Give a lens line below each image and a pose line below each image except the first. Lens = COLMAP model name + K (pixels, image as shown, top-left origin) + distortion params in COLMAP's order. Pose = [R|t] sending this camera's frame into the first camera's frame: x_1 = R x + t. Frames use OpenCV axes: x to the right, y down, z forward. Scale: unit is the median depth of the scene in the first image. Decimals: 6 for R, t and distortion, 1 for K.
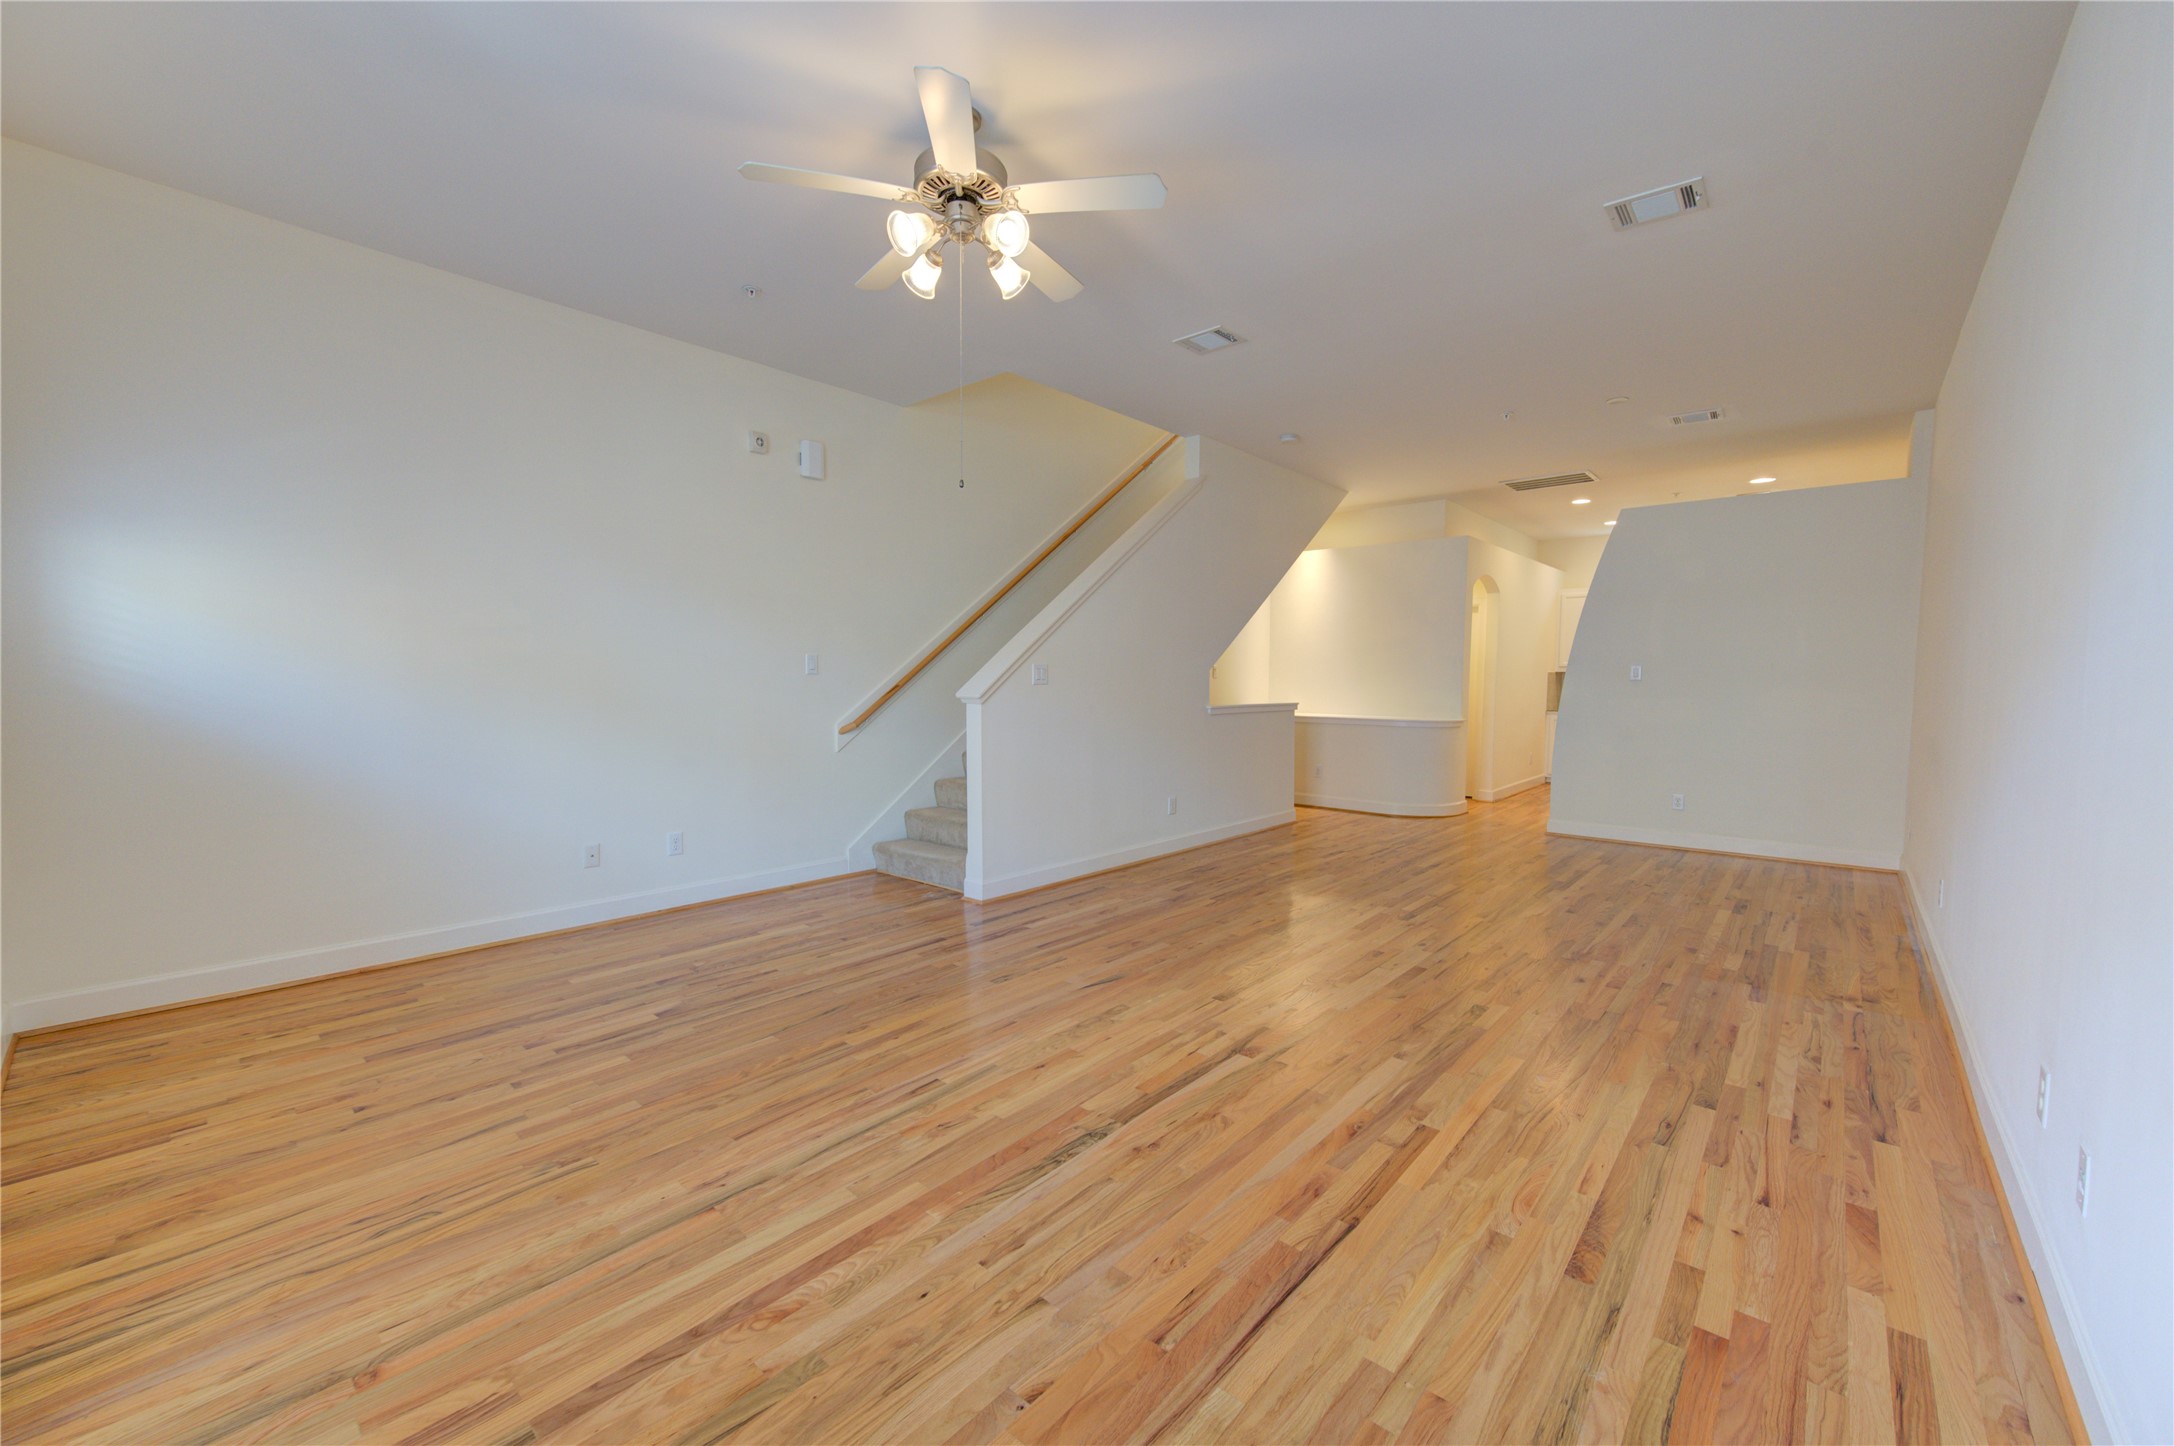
lens RADIAL K [[873.5, 0, 1111.9], [0, 873.5, 723.0], [0, 0, 1]] dist [0.000820, -0.000436]
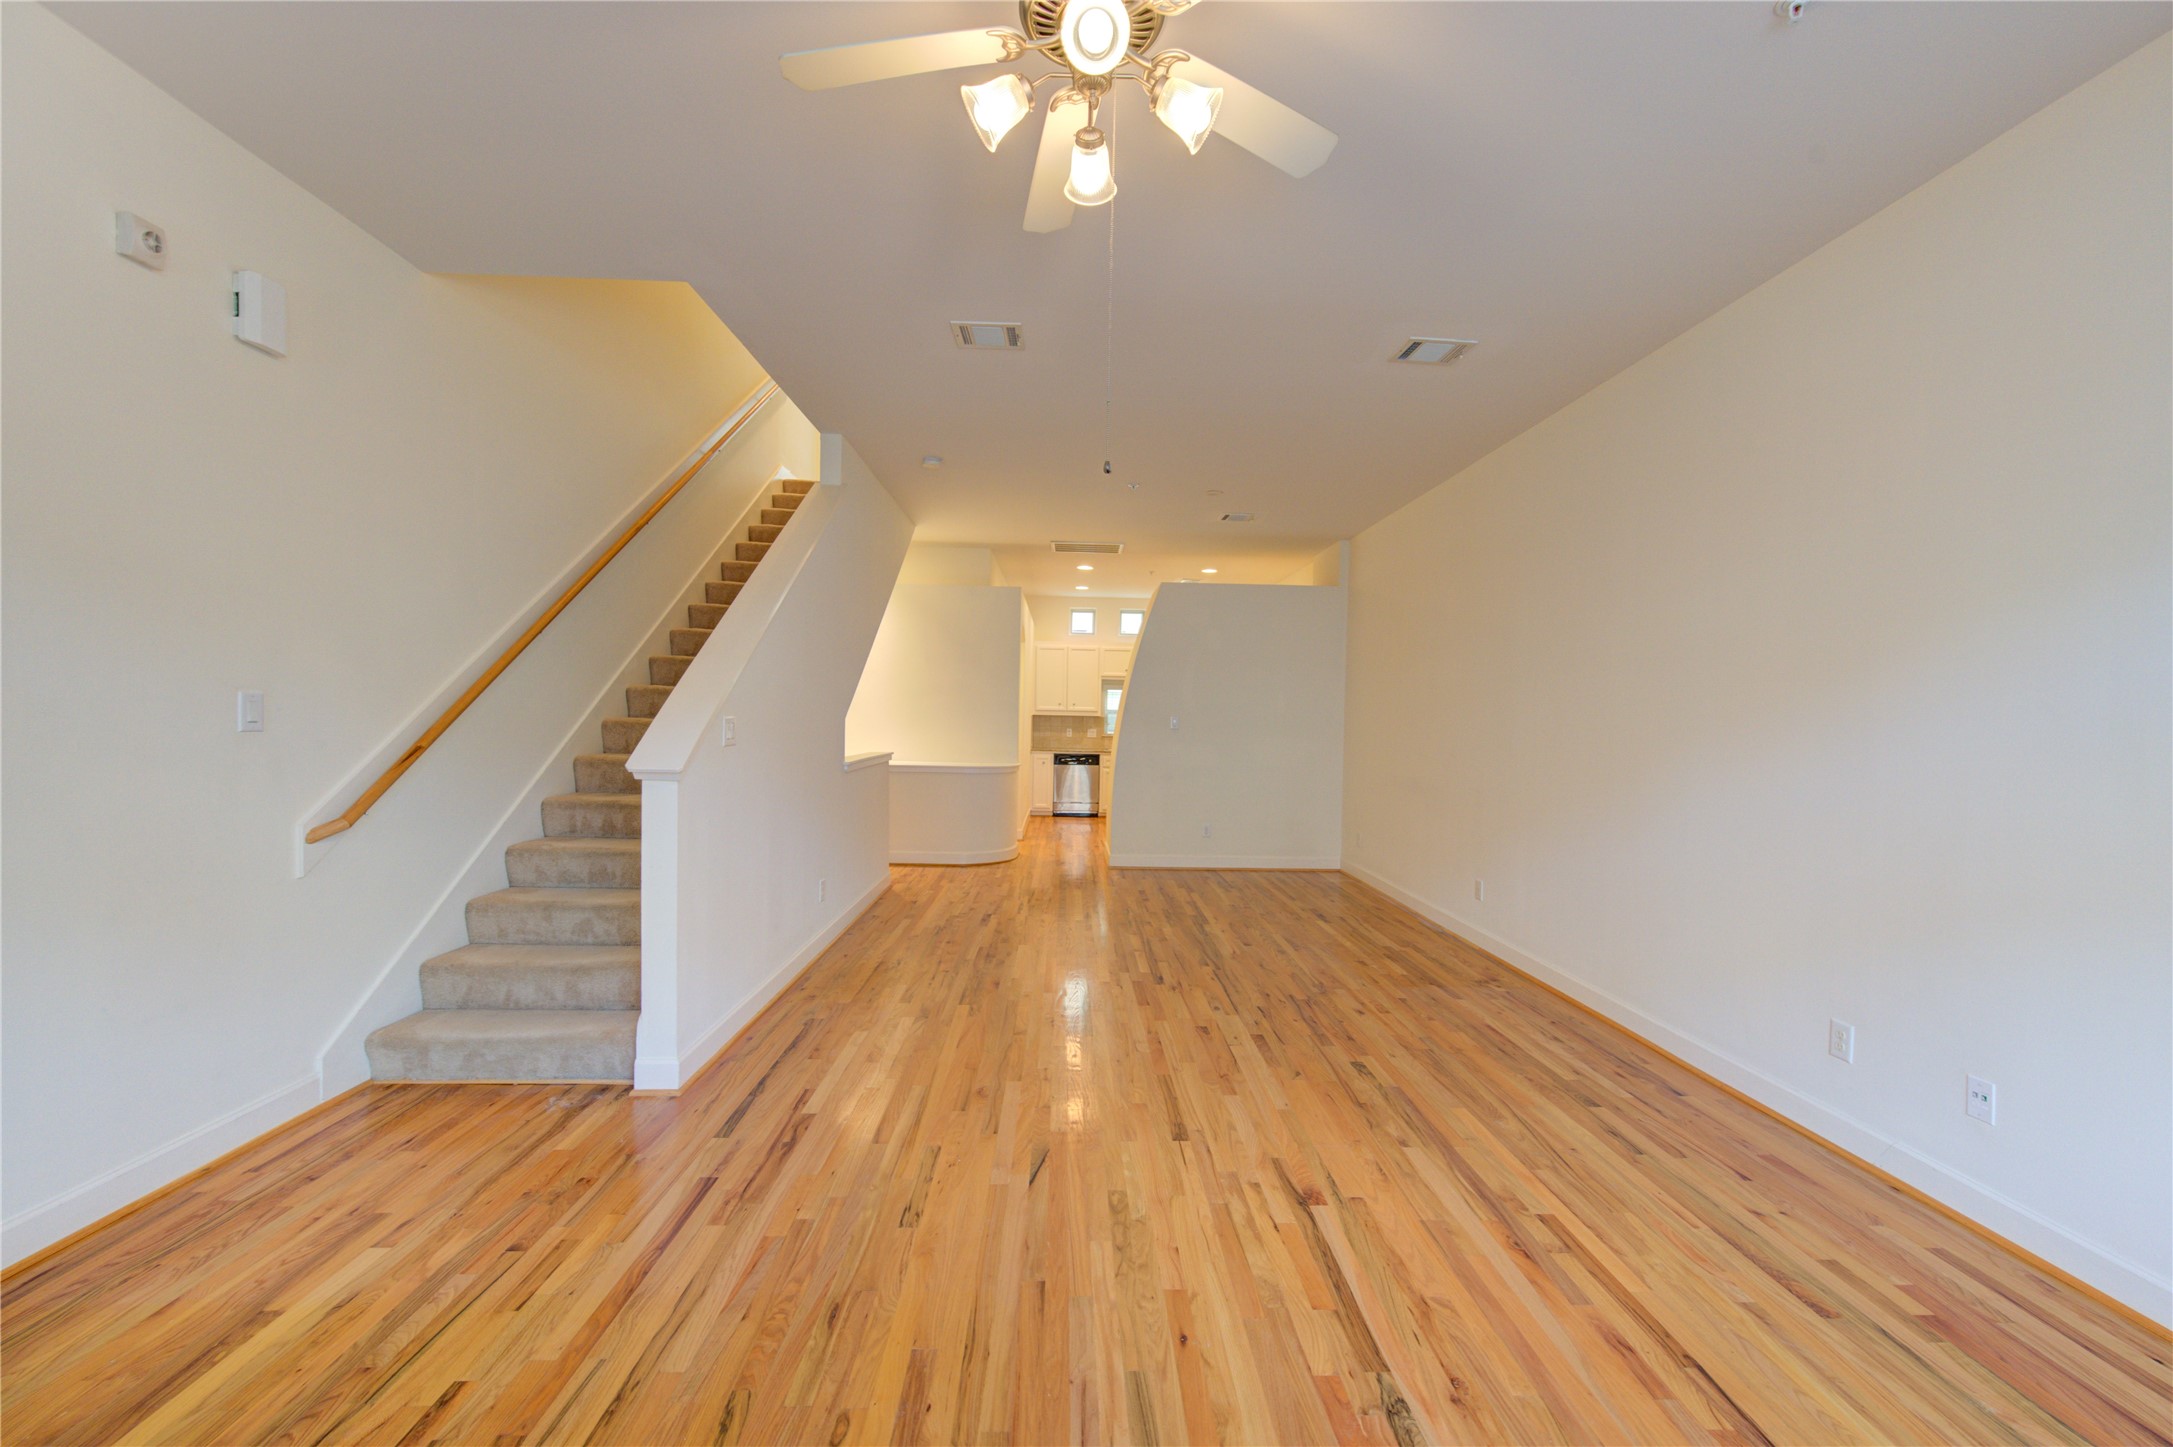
lens RADIAL K [[848.5, 0, 1086.5], [0, 848.5, 723.5], [0, 0, 1]] dist [-0.000177, -0.000257]
pose [[0.725783, 0.002416, 0.687919, -0.458081], [0.017008, 0.999625, -0.021454, -0.057415], [-0.687713, 0.027271, 0.725470, 0.430761]]
